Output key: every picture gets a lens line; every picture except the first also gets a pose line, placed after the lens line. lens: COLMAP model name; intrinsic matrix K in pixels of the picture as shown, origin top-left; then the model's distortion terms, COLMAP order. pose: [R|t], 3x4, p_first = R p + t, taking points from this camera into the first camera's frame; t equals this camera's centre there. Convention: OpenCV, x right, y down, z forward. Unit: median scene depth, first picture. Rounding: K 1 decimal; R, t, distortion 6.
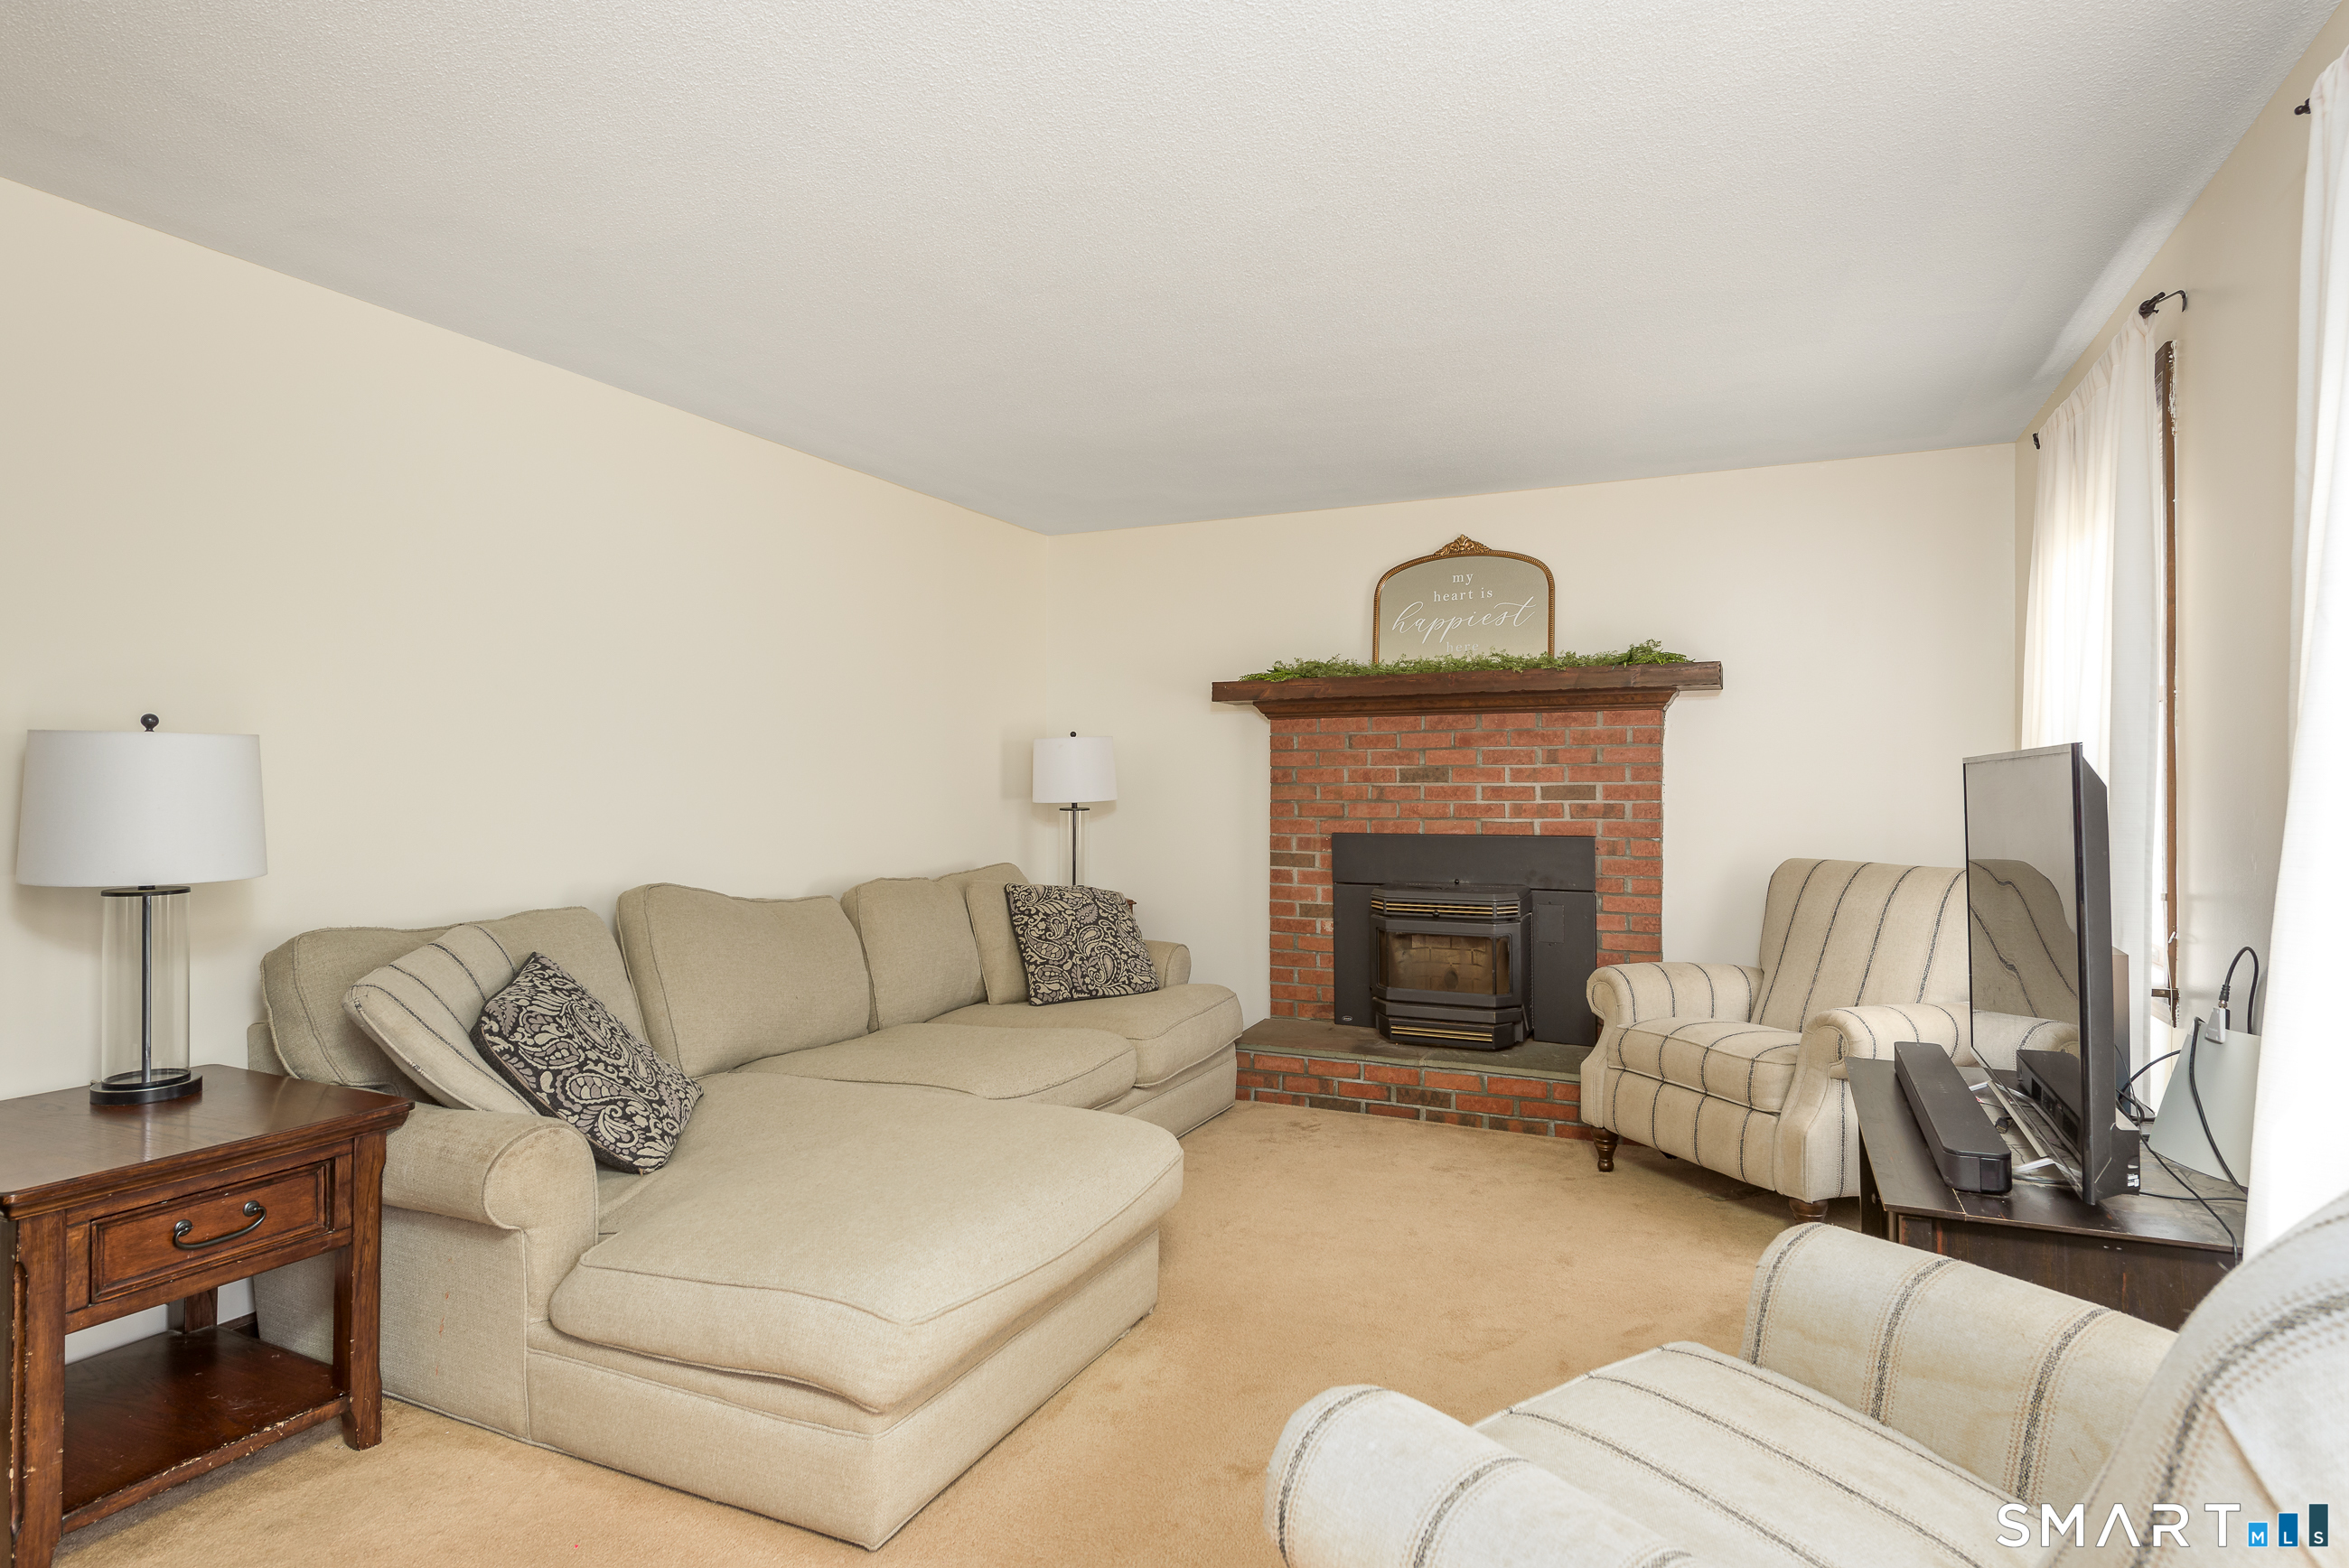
lens RADIAL K [[1260.8, 0, 1181.8], [0, 1260.8, 778.6], [0, 0, 1]] dist [0.032411, -0.000128]
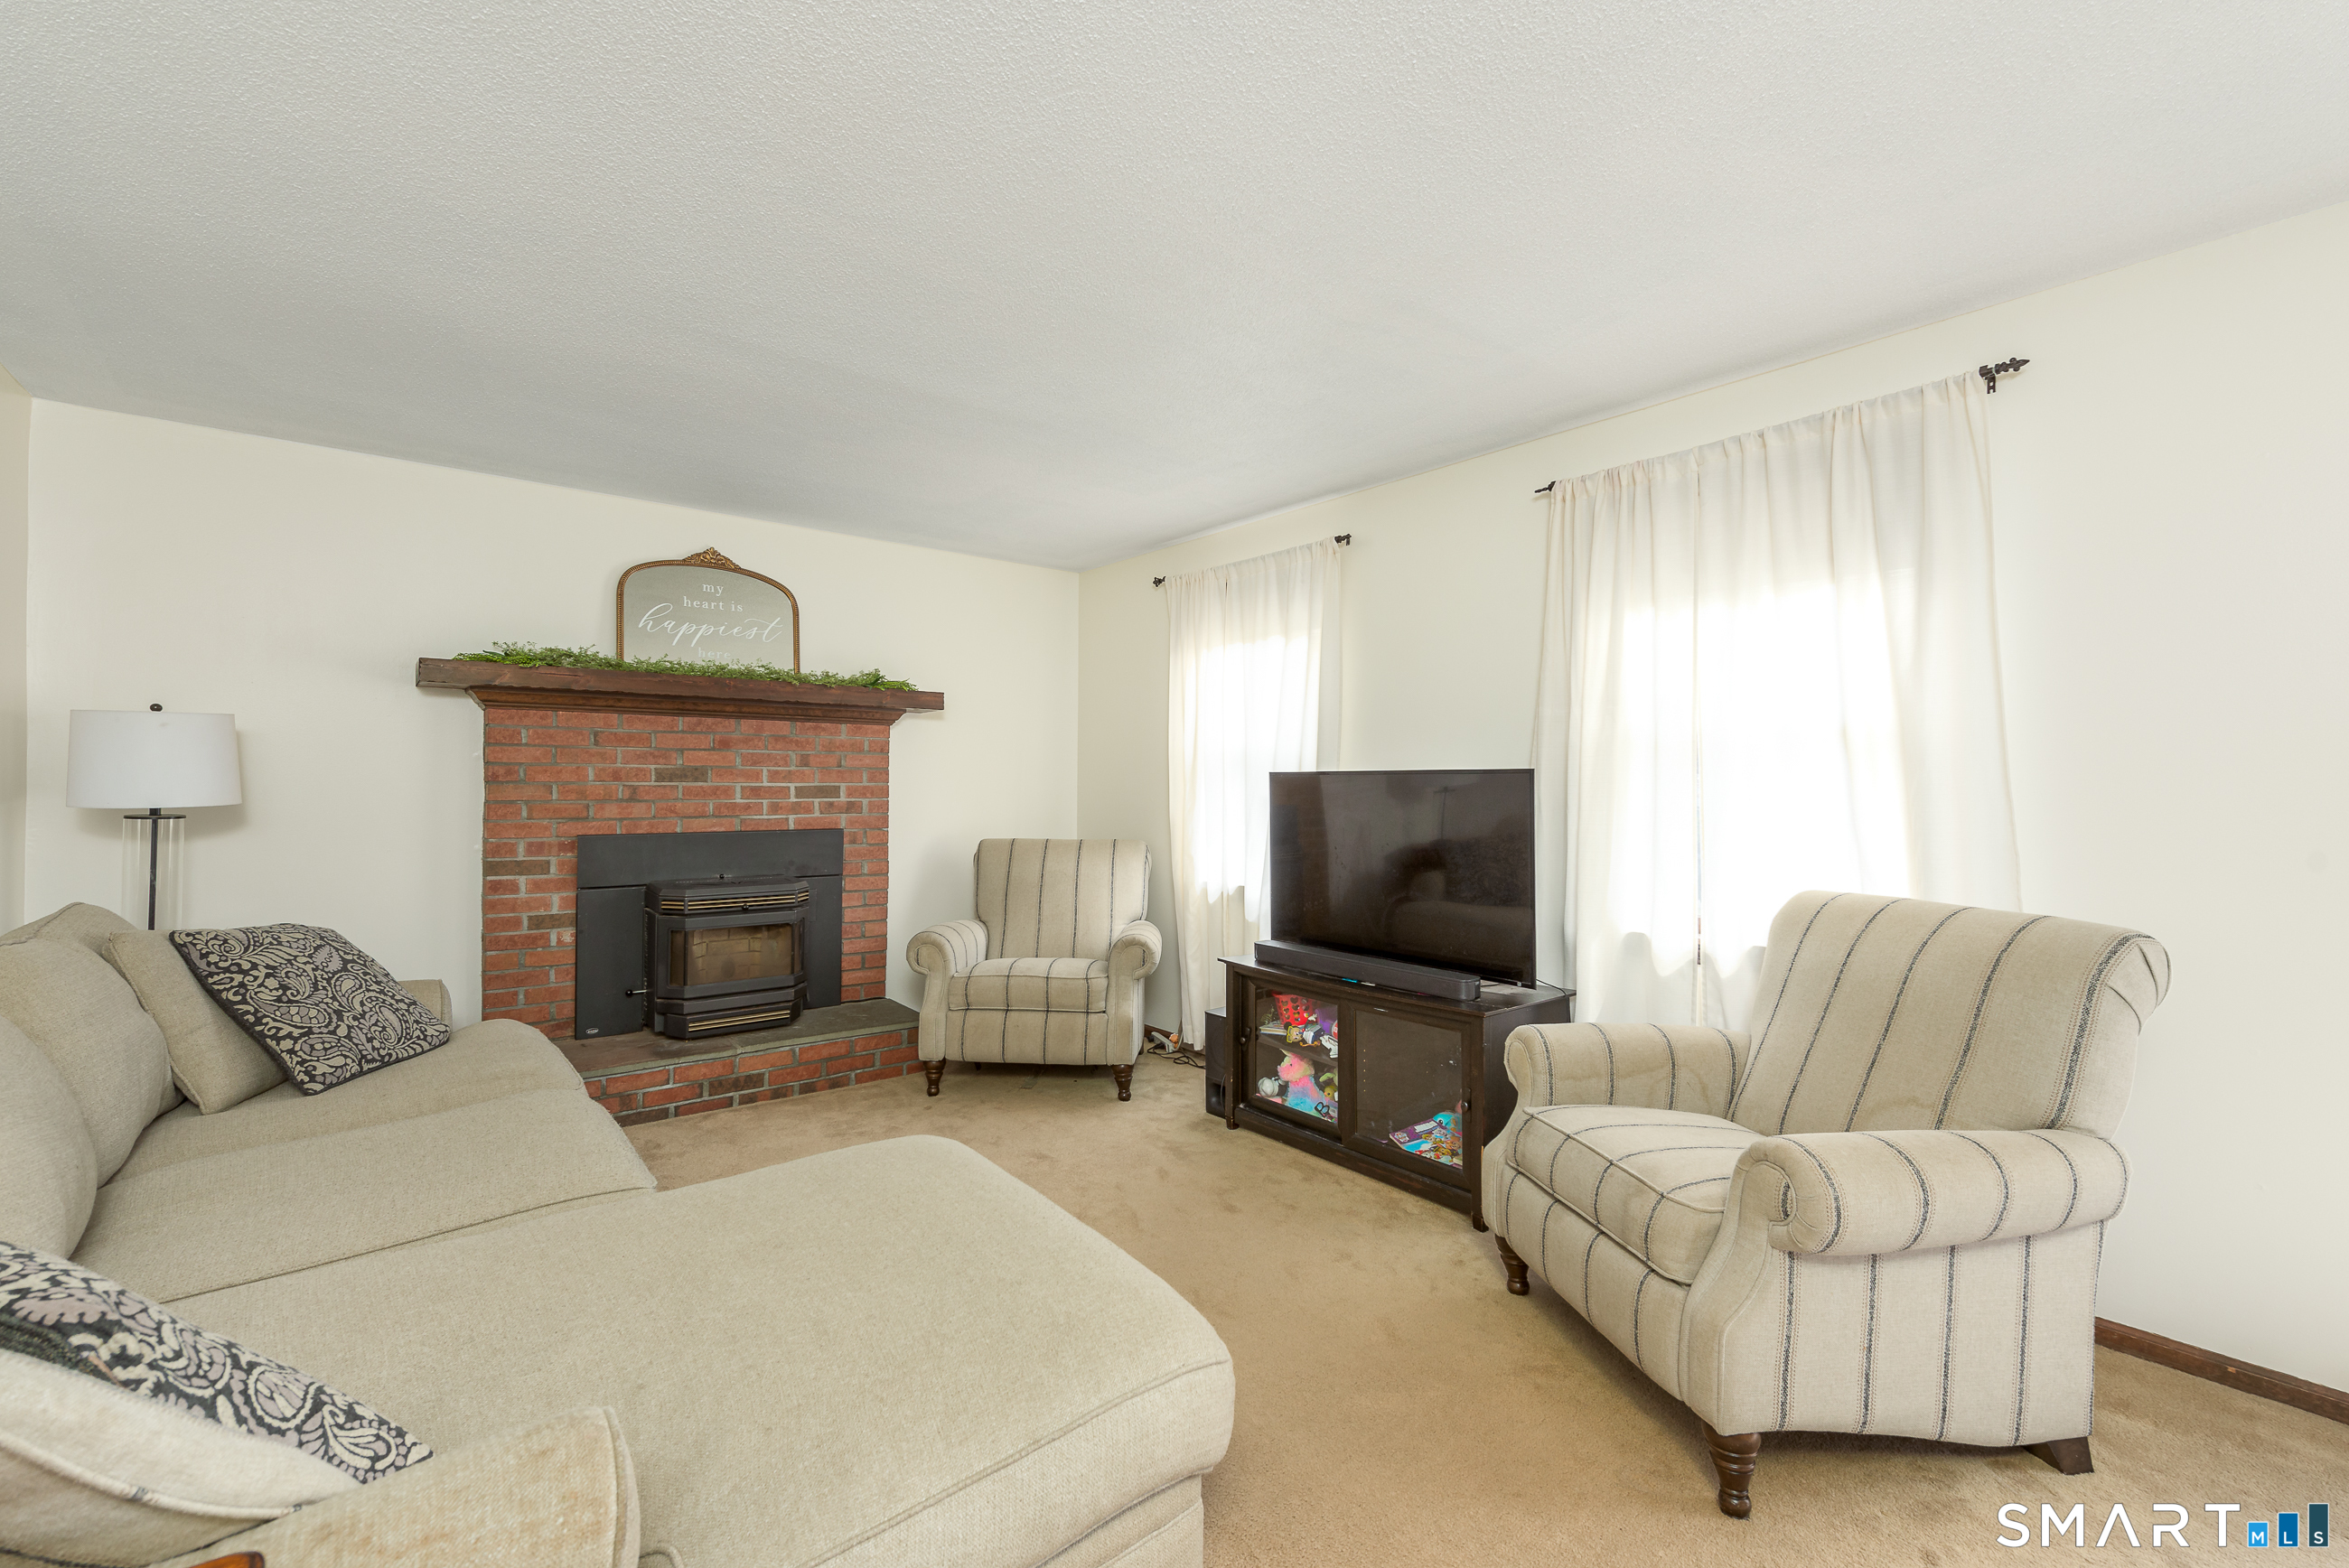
lens RADIAL K [[1005.5, 0, 1174.5], [0, 1005.5, 784.0], [0, 0, 1]] dist [0.019990, -0.007942]
pose [[0.448827, 0.005620, 0.893601, -0.381257], [-0.009545, 0.999953, -0.001495, 0.002031], [-0.893568, -0.007858, 0.448860, 0.294476]]
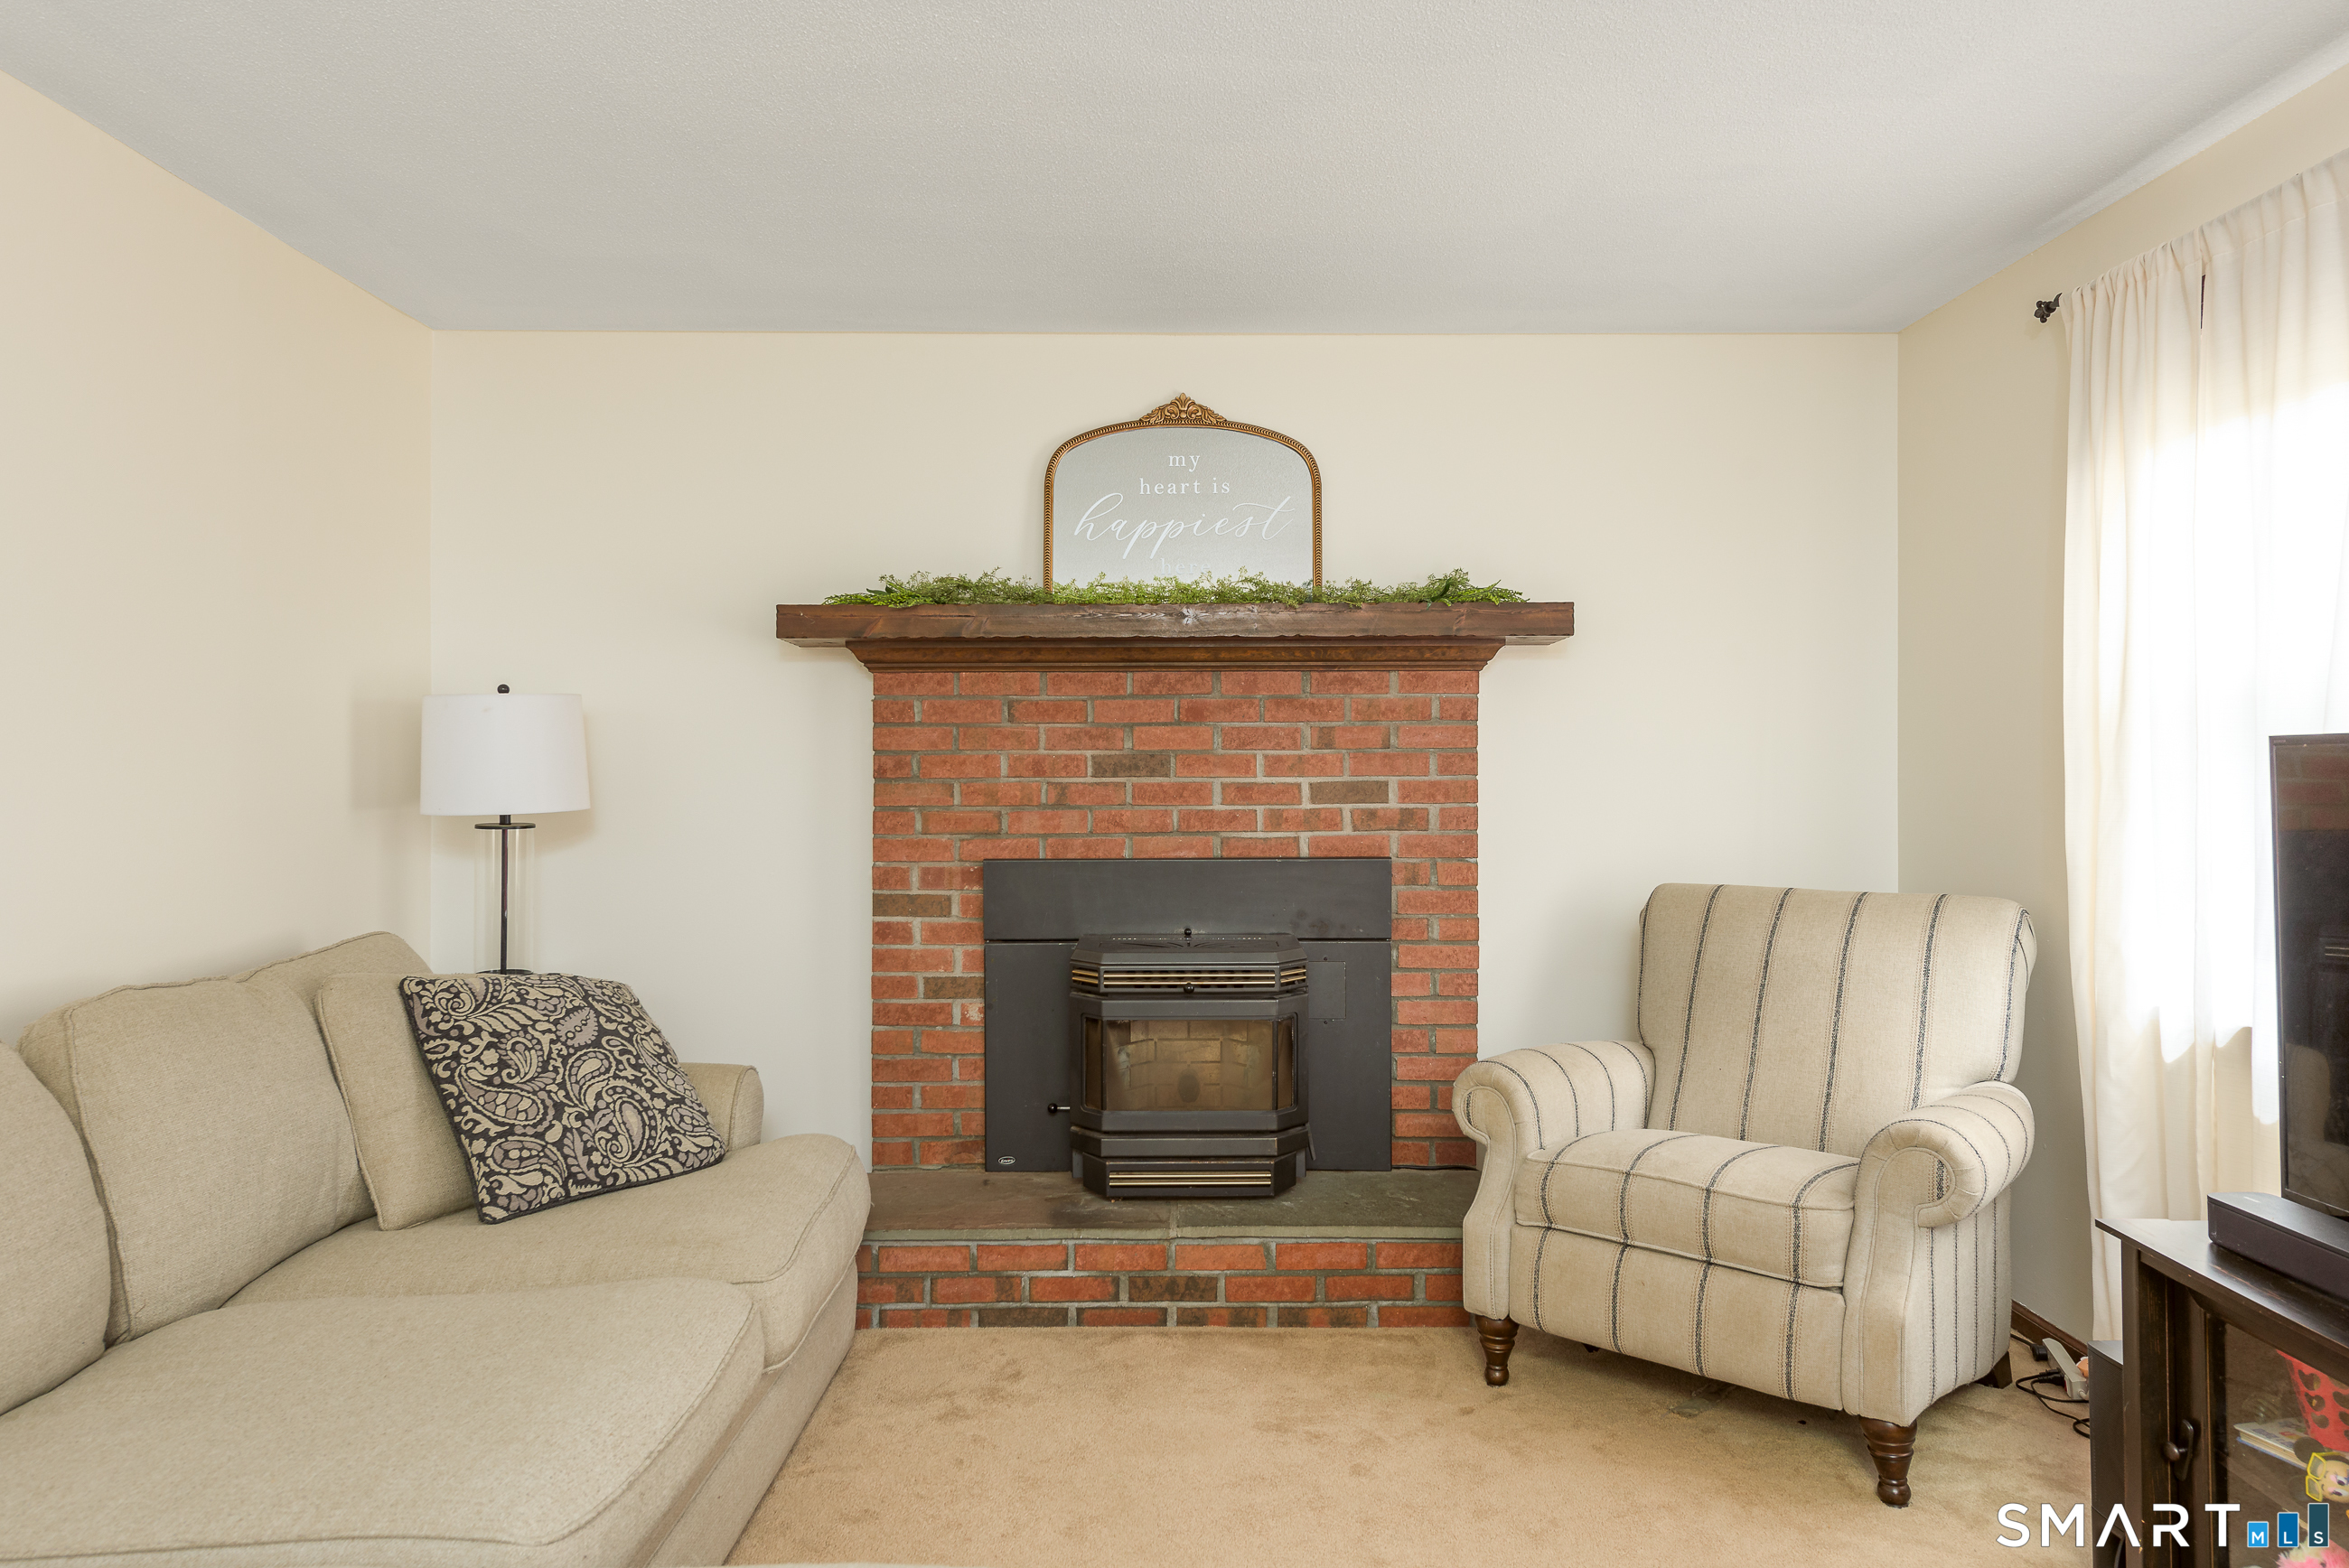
lens RADIAL K [[1540.3, 0, 1176.7], [0, 1540.3, 774.3], [0, 0, 1]] dist [0.044670, -0.041921]
pose [[0.905893, 0.000877, 0.423506, -0.122532], [-0.000681, 1.000000, -0.000613, 0.002192], [-0.423506, 0.000267, 0.905893, 0.306628]]
